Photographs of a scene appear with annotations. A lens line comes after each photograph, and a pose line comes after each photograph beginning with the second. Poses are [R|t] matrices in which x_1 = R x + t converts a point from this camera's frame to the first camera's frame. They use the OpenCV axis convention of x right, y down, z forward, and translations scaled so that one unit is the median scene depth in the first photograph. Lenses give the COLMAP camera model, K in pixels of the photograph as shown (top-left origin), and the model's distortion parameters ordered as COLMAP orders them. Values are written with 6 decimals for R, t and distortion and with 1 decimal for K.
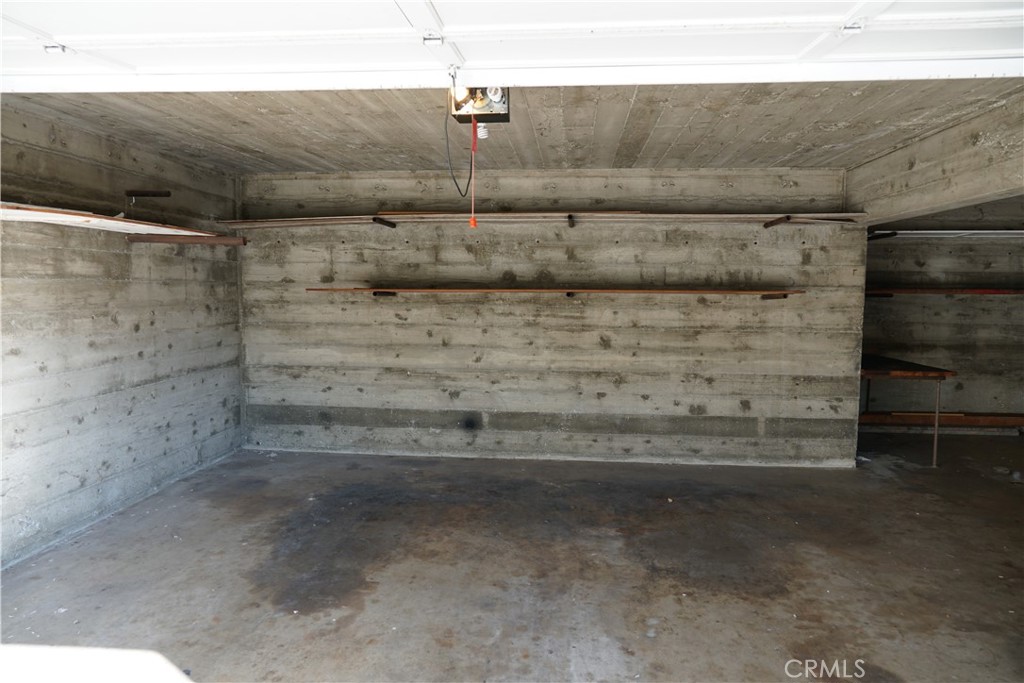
lens RADIAL K [[693.9, 0, 513.0], [0, 693.9, 335.7], [0, 0, 1]] dist [-0.046019, 0.046765]
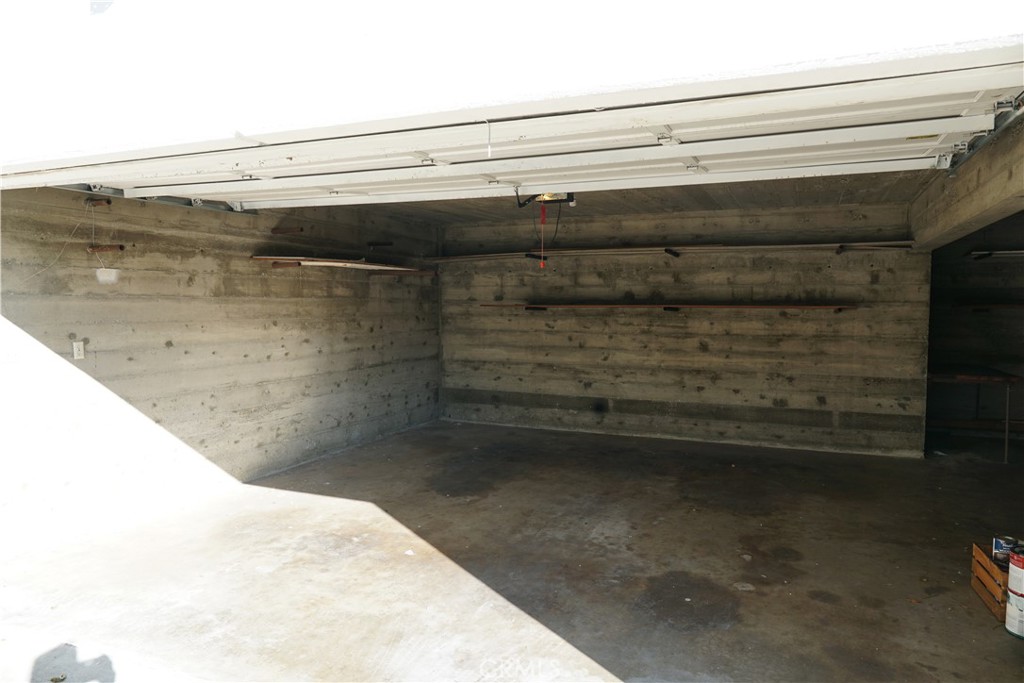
lens RADIAL K [[693.9, 0, 513.0], [0, 693.9, 335.7], [0, 0, 1]] dist [-0.046019, 0.046765]
pose [[0.950638, 0.011157, -0.310101, 0.196415], [-0.019872, 0.999491, -0.024960, 0.028161], [0.309664, 0.029891, 0.950376, -0.315388]]
